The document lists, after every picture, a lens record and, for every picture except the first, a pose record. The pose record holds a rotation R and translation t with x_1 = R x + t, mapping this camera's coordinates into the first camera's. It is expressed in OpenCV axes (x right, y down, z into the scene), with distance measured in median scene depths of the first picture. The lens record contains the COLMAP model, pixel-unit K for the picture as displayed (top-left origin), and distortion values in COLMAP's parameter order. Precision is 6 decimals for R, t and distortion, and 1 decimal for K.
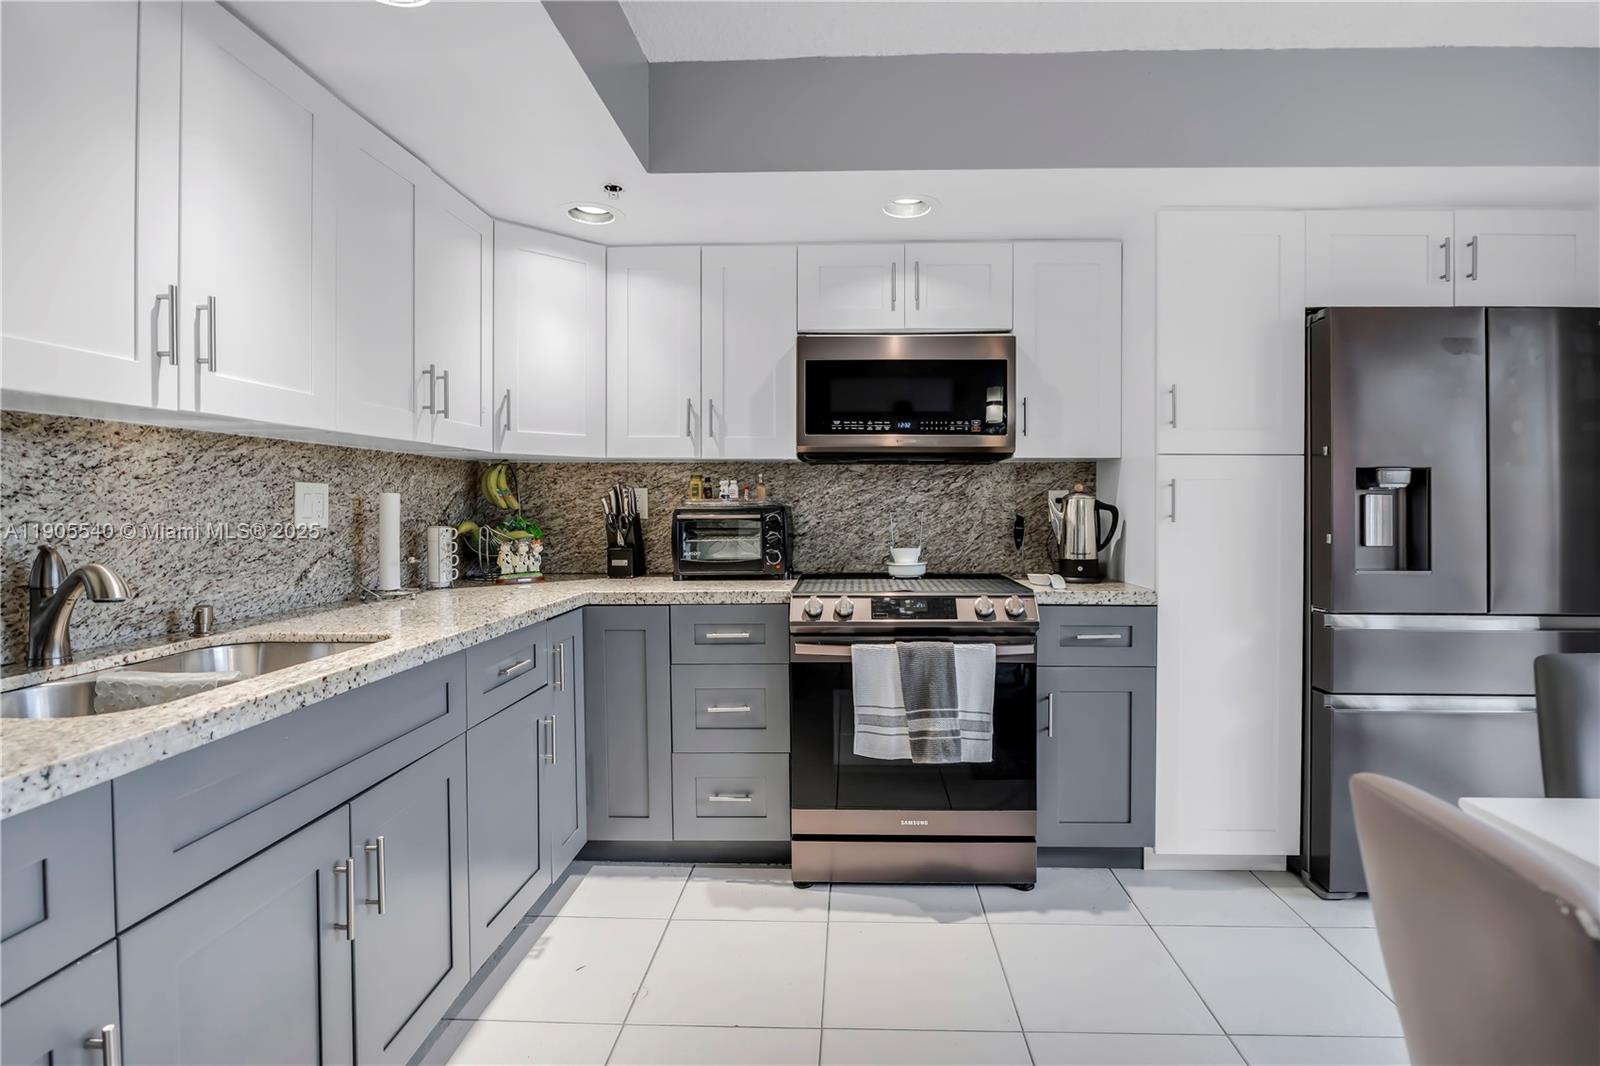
lens RADIAL K [[776.8, 0, 816.9], [0, 776.8, 507.2], [0, 0, 1]] dist [-0.018796, 0.001159]
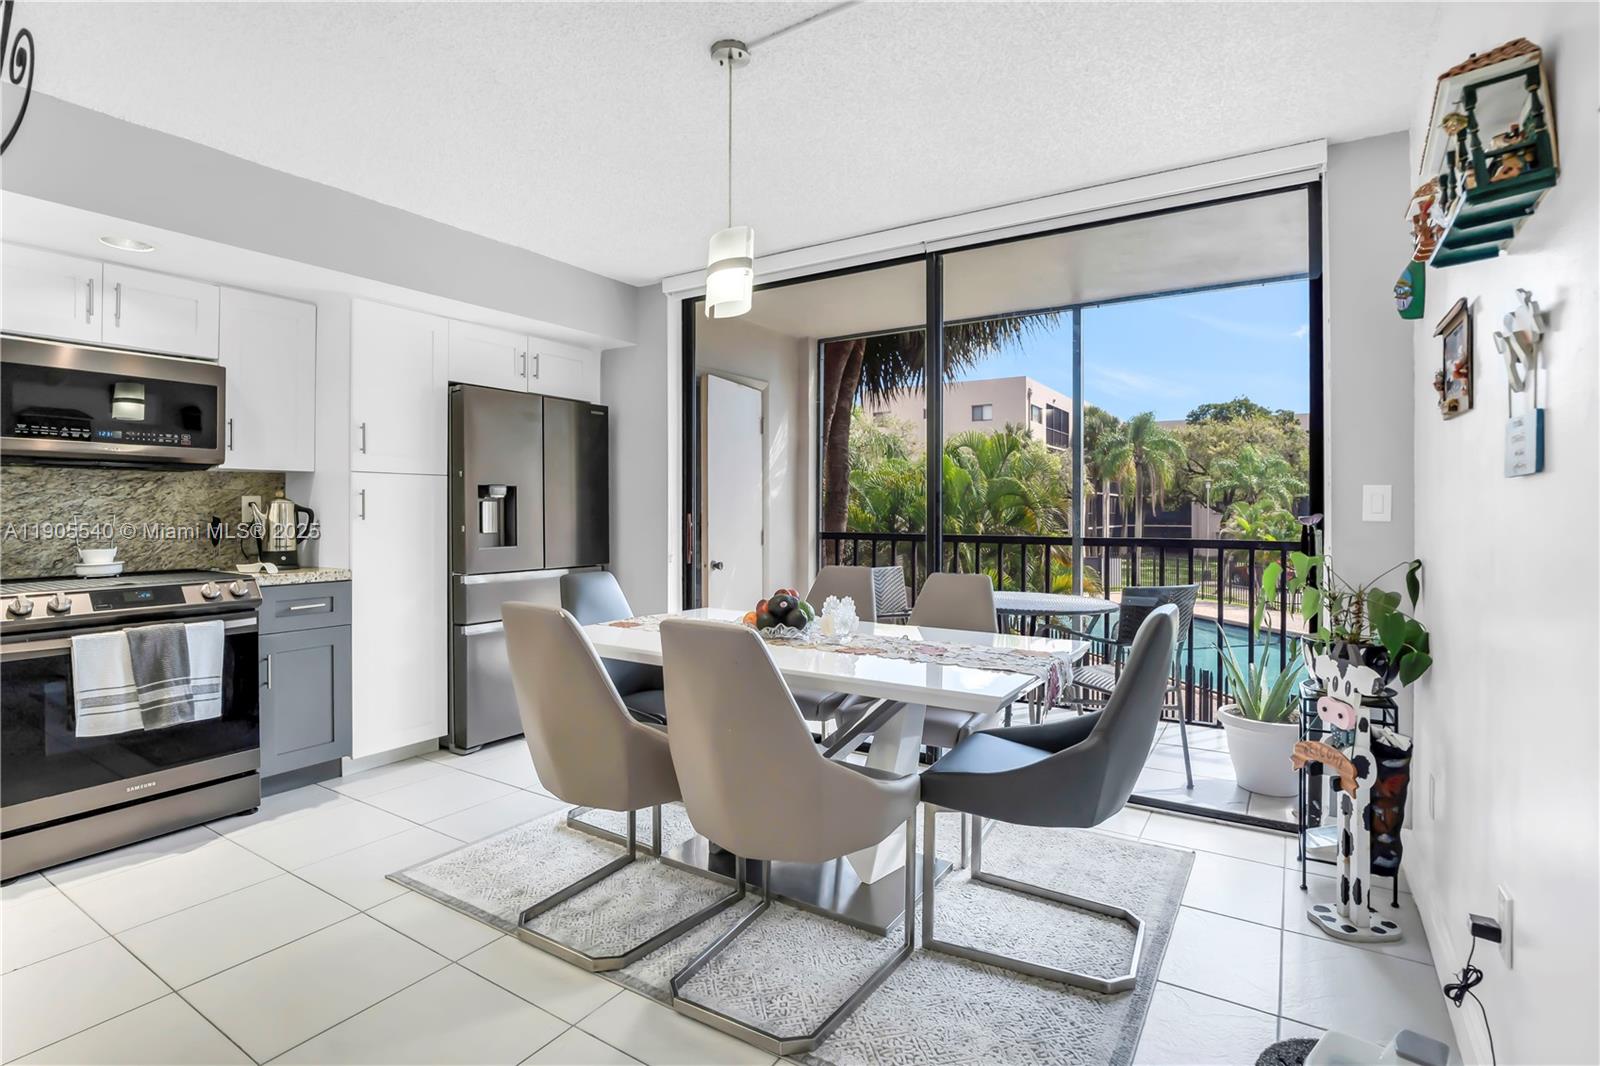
lens RADIAL K [[776.8, 0, 816.9], [0, 776.8, 507.2], [0, 0, 1]] dist [-0.018796, 0.001159]
pose [[0.491788, 0.000950, 0.870715, -0.364632], [0.005864, 0.999973, -0.004403, 0.007283], [-0.870695, 0.007271, 0.491769, -0.421097]]
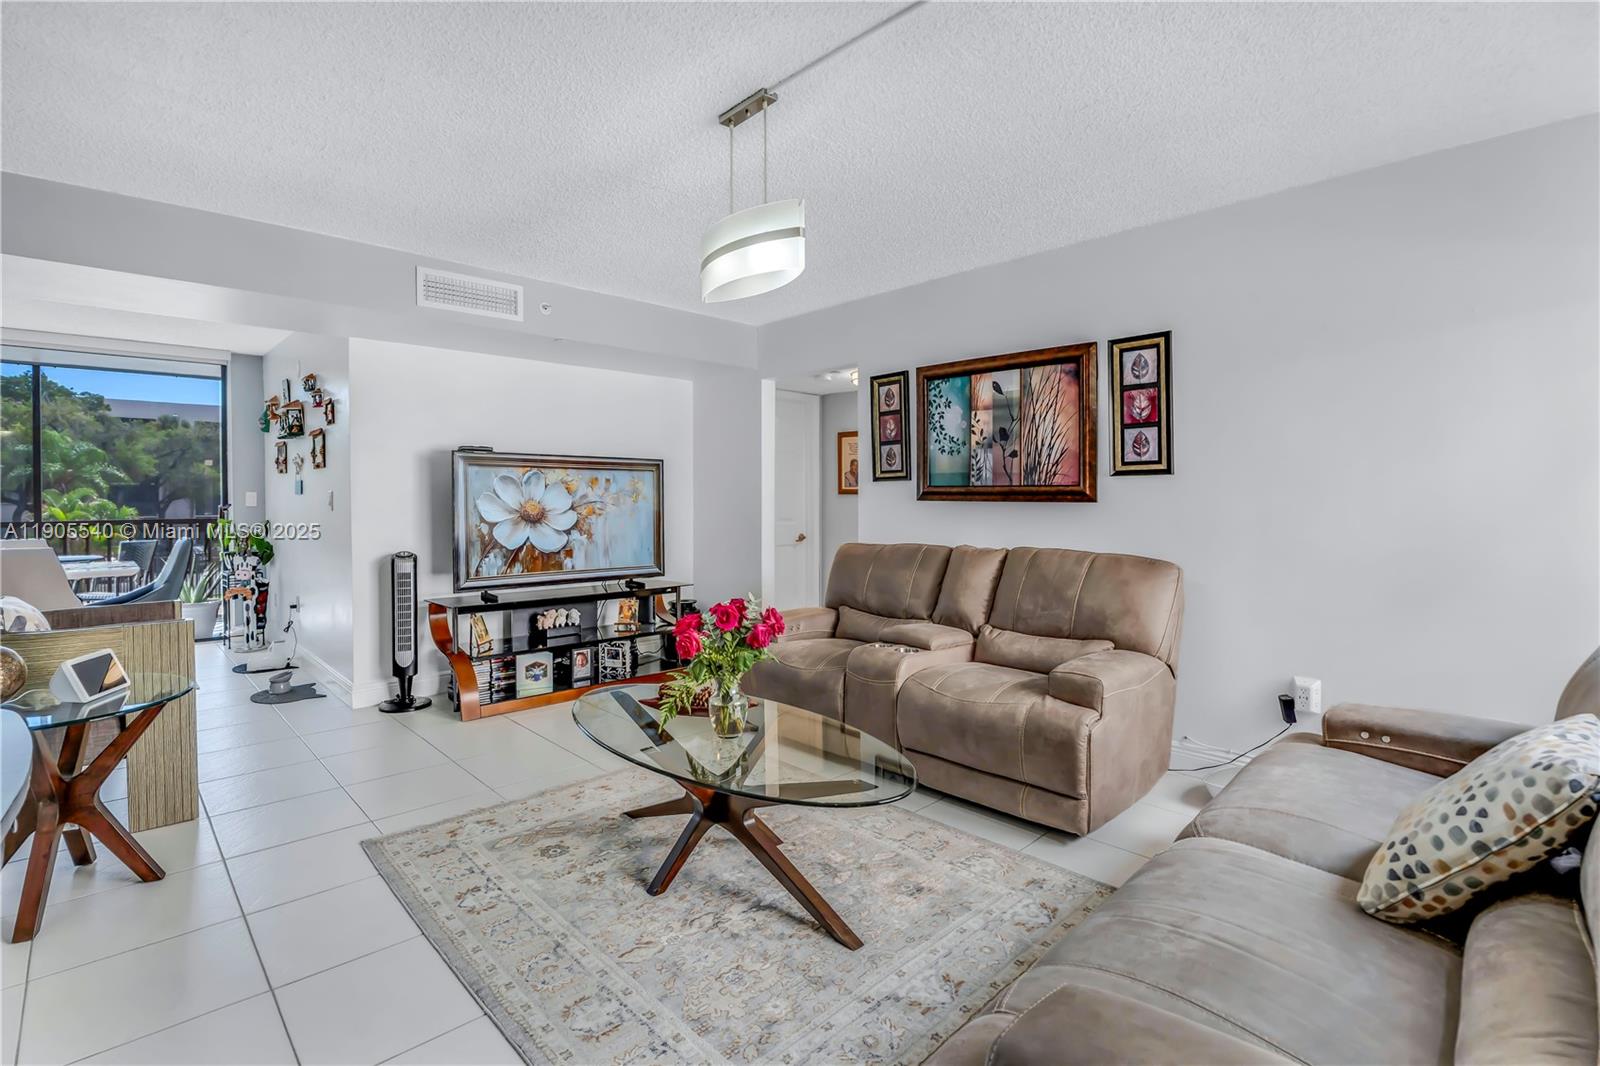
lens RADIAL K [[763.8, 0, 796.3], [0, 763.8, 511.5], [0, 0, 1]] dist [-0.016197, 0.000166]
pose [[-0.713260, -0.013355, 0.700773, -2.388085], [0.007002, 0.999633, 0.026177, -0.011721], [-0.700865, 0.023578, -0.712904, 0.004026]]
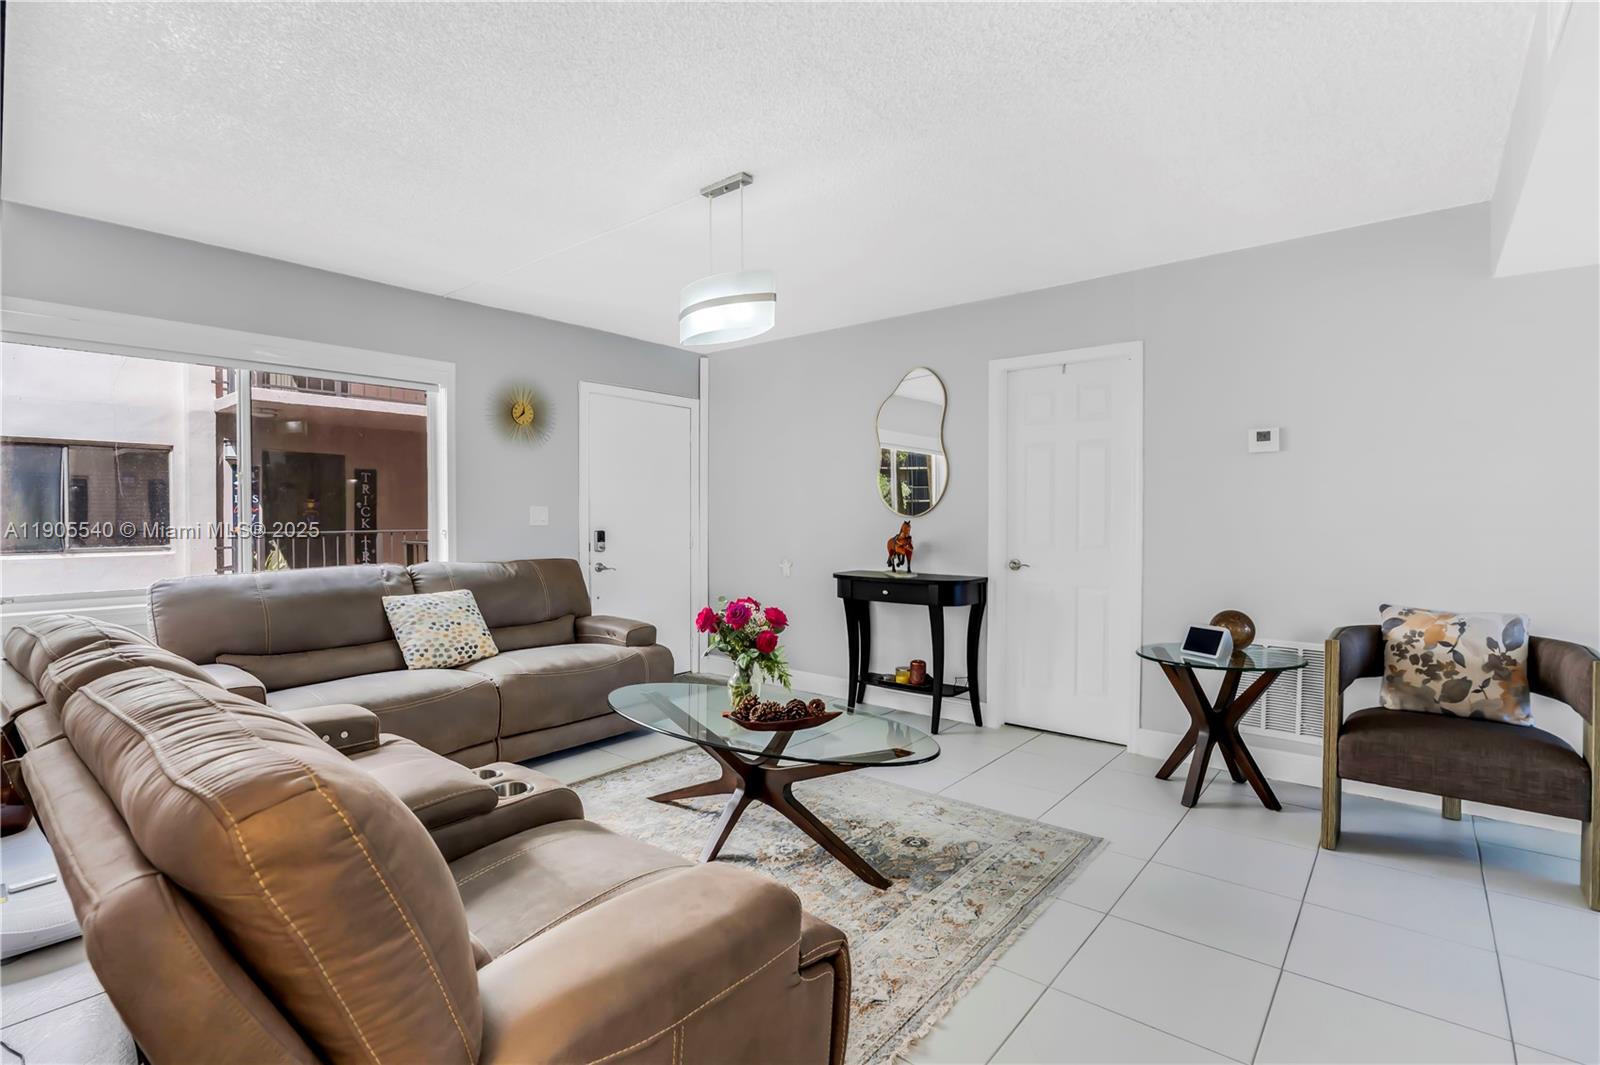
lens RADIAL K [[743.7, 0, 805.2], [0, 743.7, 526.5], [0, 0, 1]] dist [-0.015765, 0.000589]
pose [[0.799633, 0.013389, -0.600339, -0.772438], [-0.005677, 0.999875, 0.014737, -0.001221], [0.600462, -0.008376, 0.799610, -1.596235]]
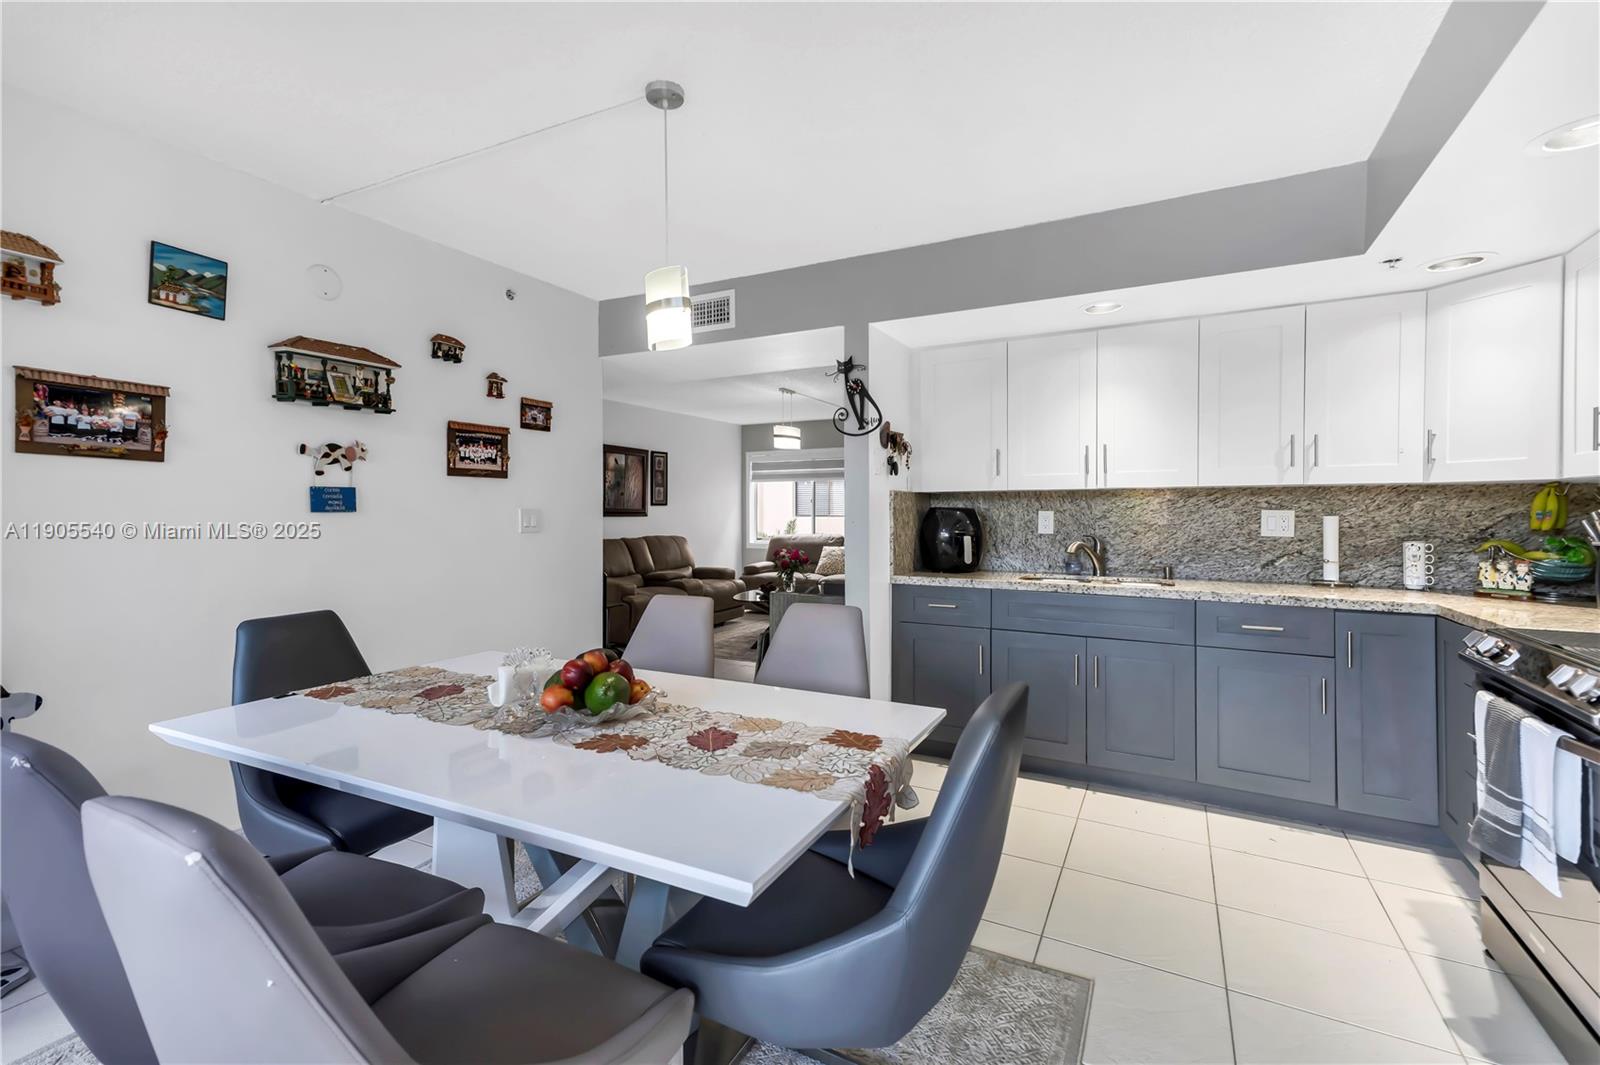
lens RADIAL K [[712.9, 0, 802.2], [0, 712.9, 516.7], [0, 0, 1]] dist [0.046901, -0.005454]
pose [[-0.422110, 0.007098, -0.906517, 1.119681], [-0.005878, 0.999927, 0.010566, -0.024743], [0.906526, 0.009789, -0.422037, 0.643845]]
